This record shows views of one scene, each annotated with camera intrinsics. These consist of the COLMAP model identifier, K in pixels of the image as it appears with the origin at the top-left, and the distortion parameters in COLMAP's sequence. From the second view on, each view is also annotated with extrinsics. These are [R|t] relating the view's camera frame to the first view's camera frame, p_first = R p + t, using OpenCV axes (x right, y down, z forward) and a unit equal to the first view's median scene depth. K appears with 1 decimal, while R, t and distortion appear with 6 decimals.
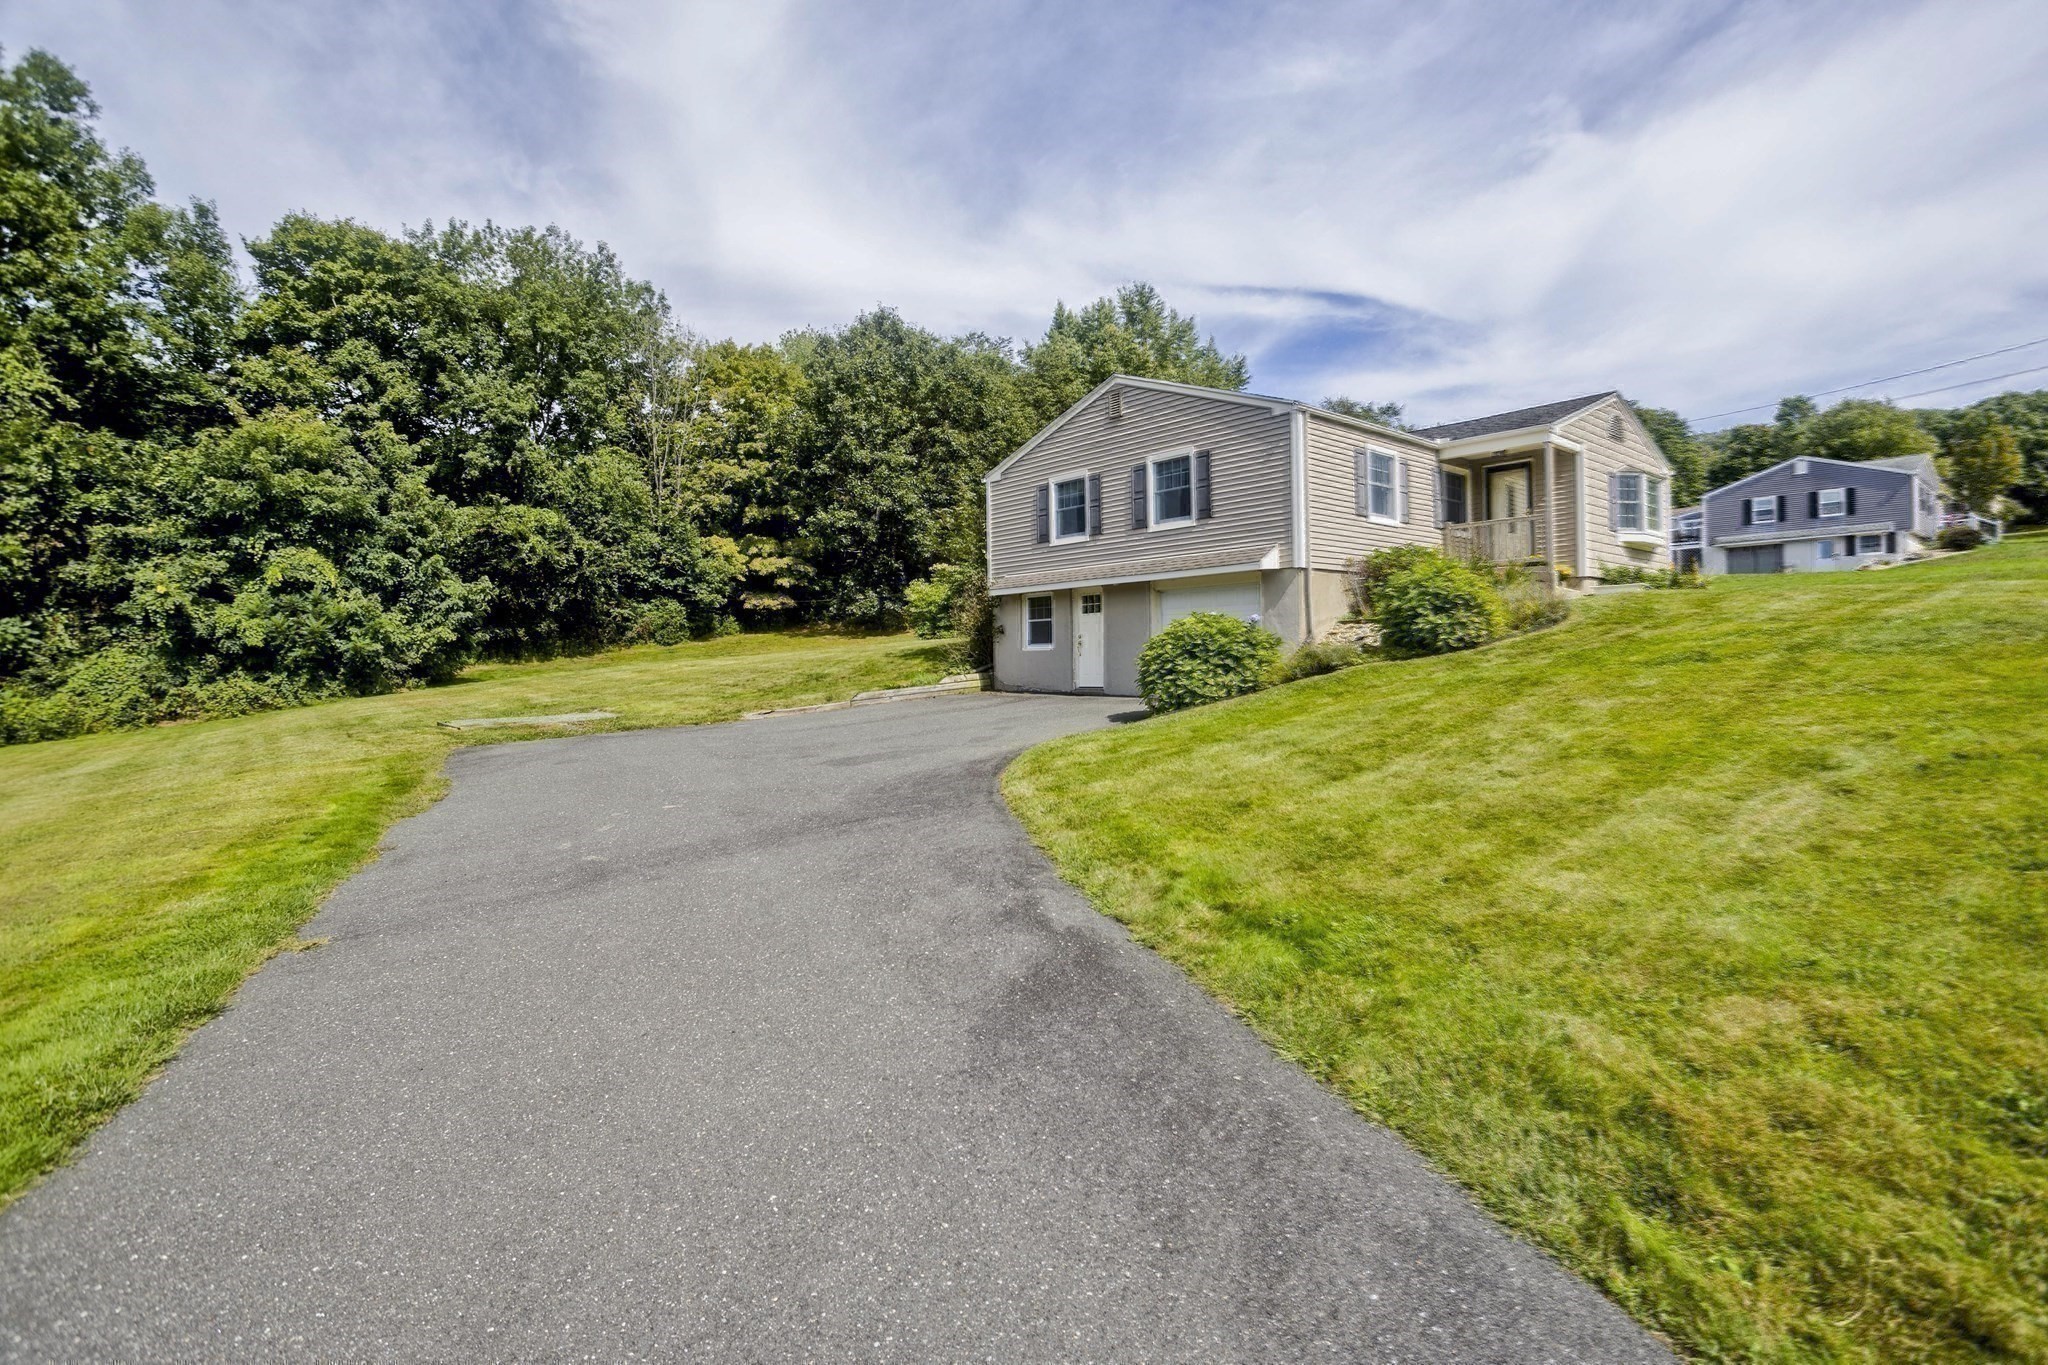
lens RADIAL K [[985.5, 0, 1024.0], [0, 985.5, 682.5], [0, 0, 1]] dist [-0.002247, 0.022650]
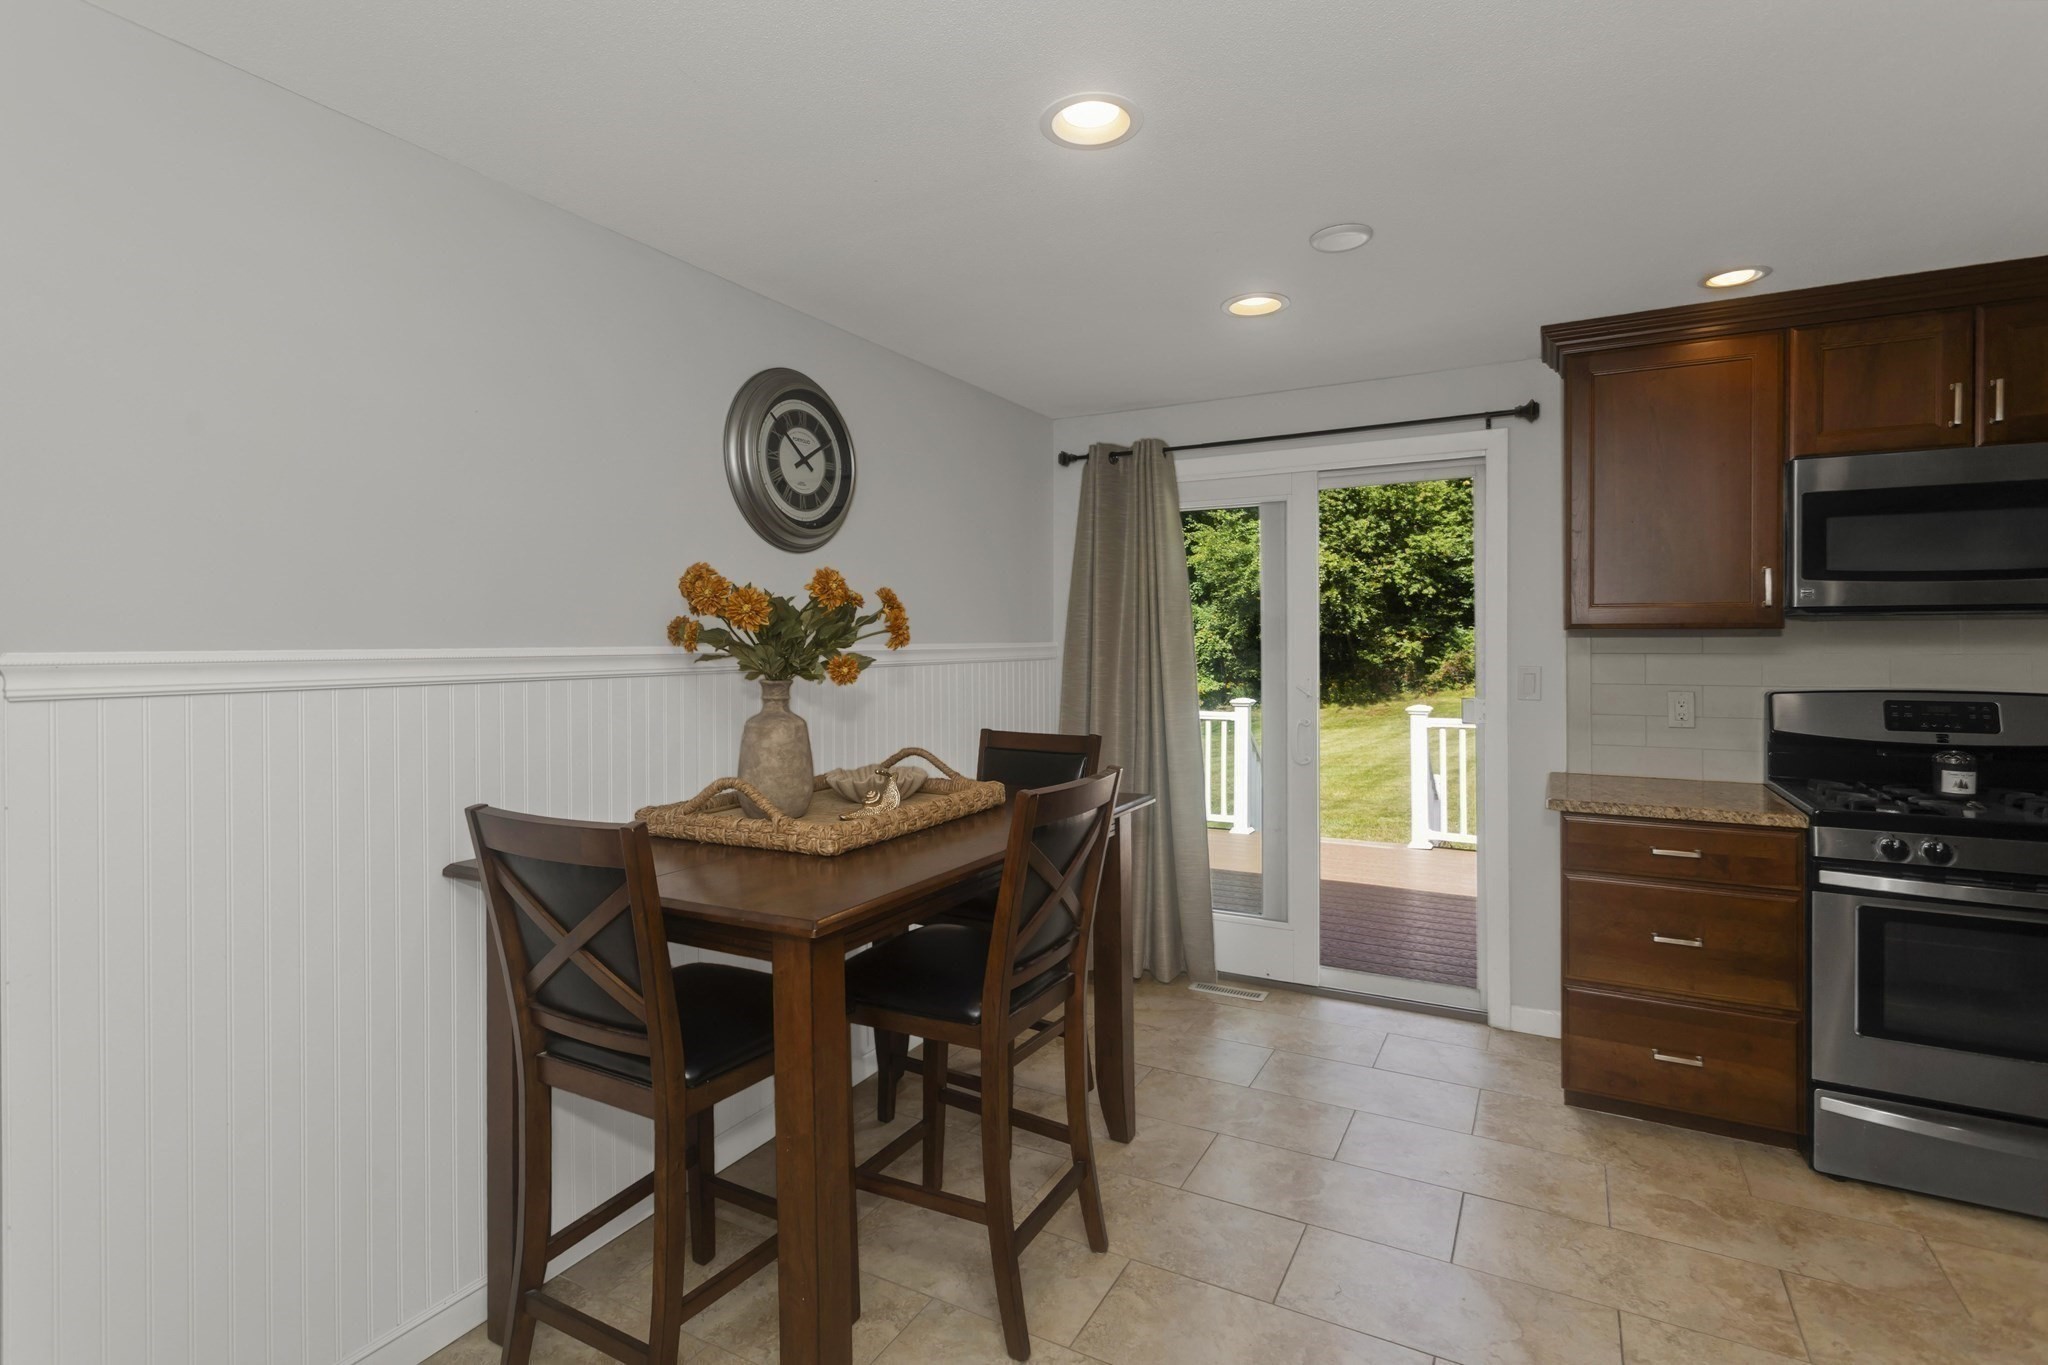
lens RADIAL K [[1010.4, 0, 1022.5], [0, 1010.4, 675.2], [0, 0, 1]] dist [-0.035956, 0.030234]
pose [[0.354389, 0.046860, -0.933923, 0.164588], [-0.026620, 0.998844, 0.040016, -0.067846], [0.934719, 0.010680, 0.355227, 0.450318]]
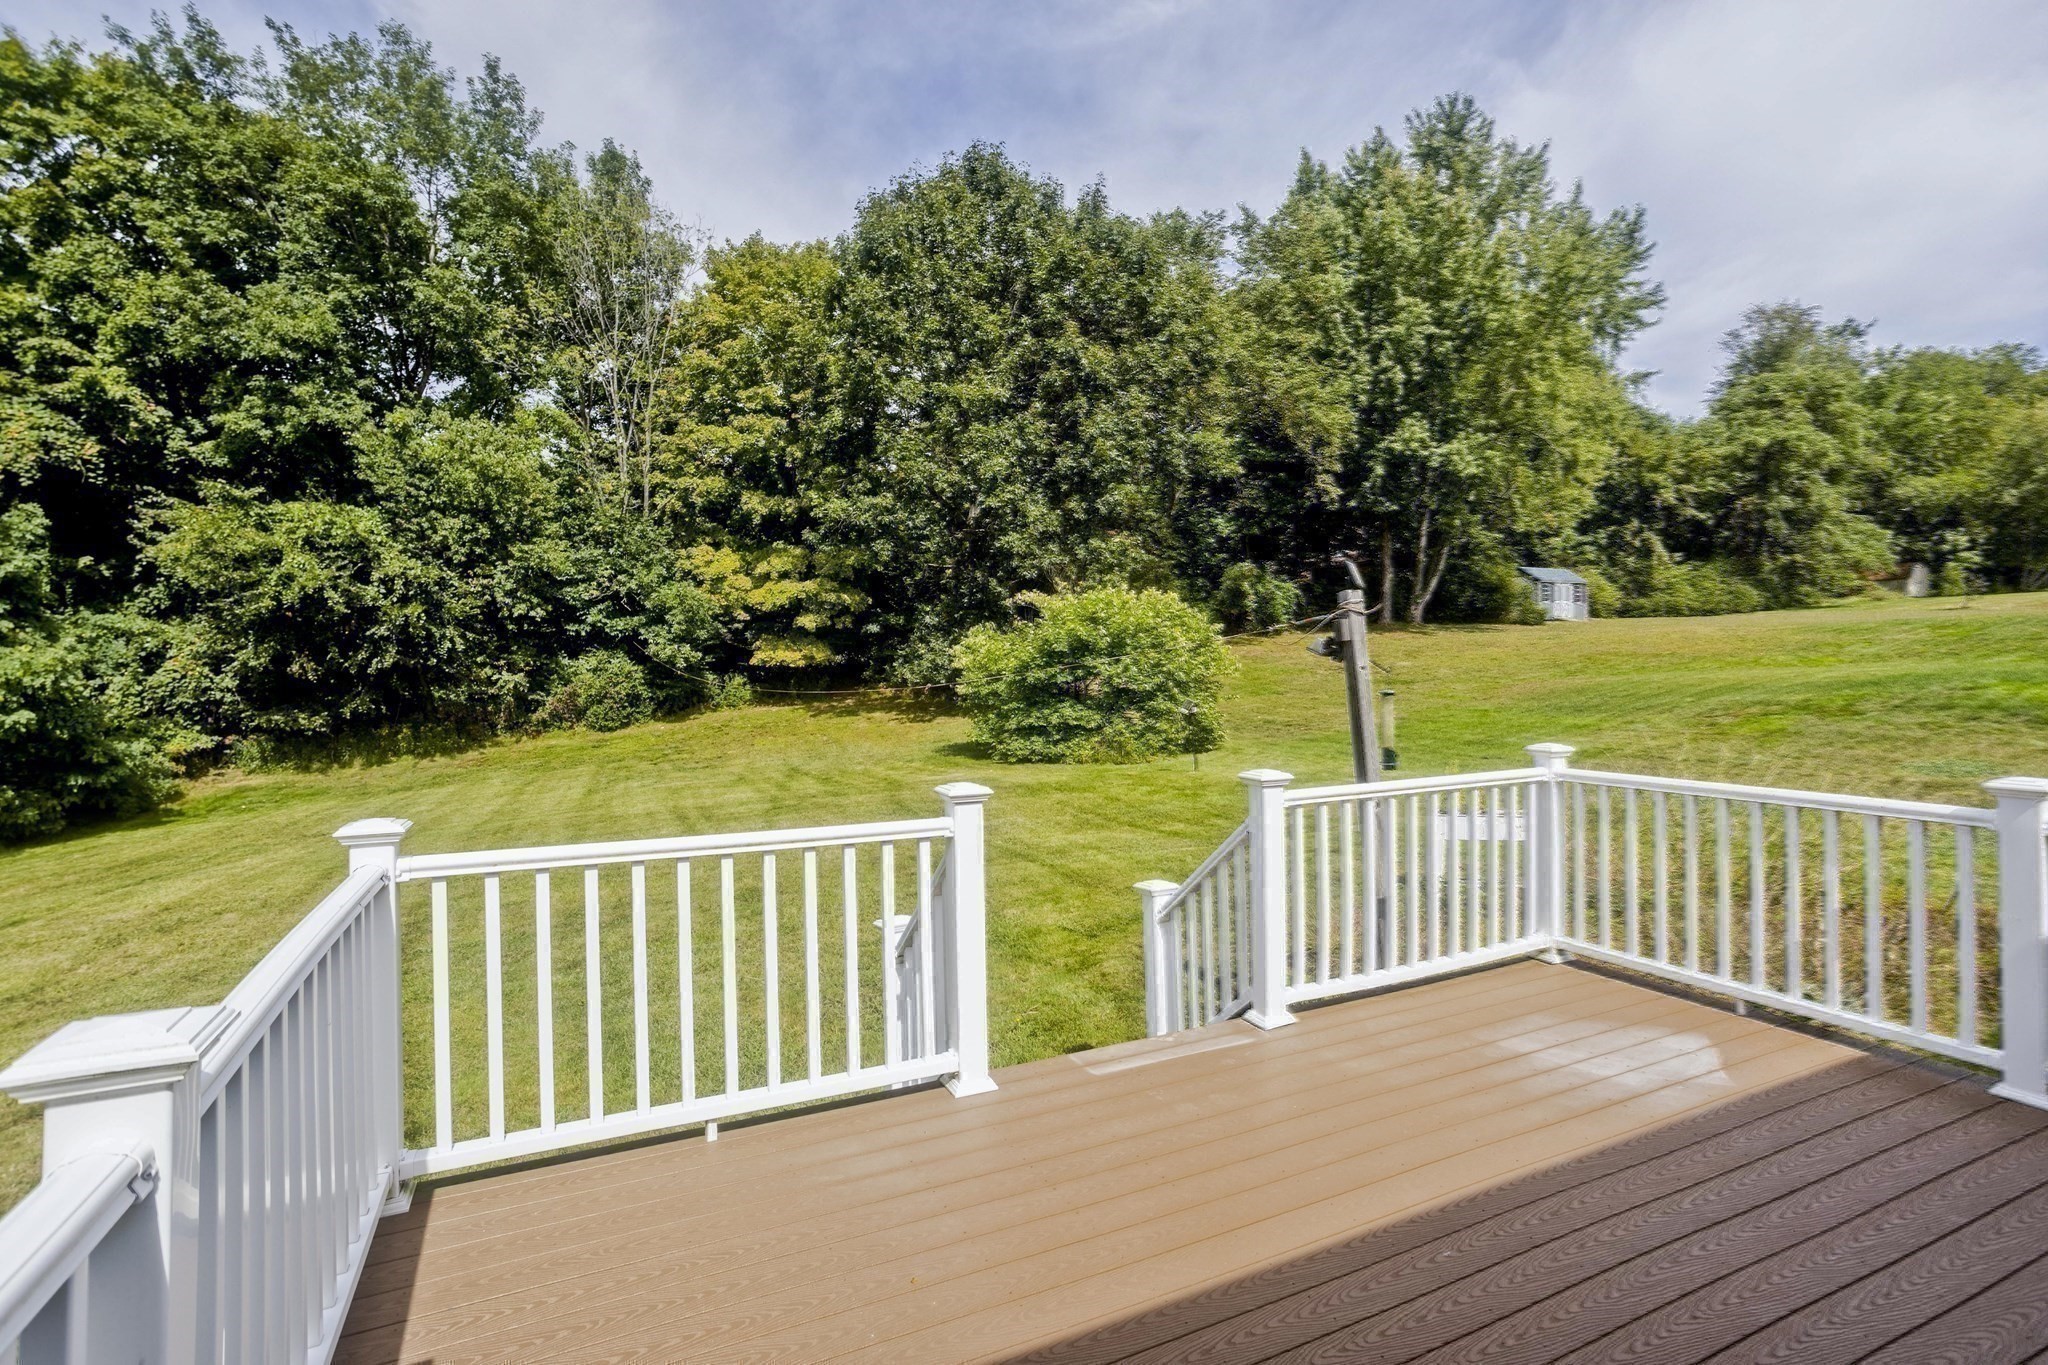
lens RADIAL K [[1010.4, 0, 1022.5], [0, 1010.4, 675.2], [0, 0, 1]] dist [-0.035956, 0.030234]
pose [[0.967241, 0.009876, -0.253668, 0.035279], [-0.014128, 0.999789, -0.014944, -0.065269], [0.253467, 0.018039, 0.967176, 0.470543]]
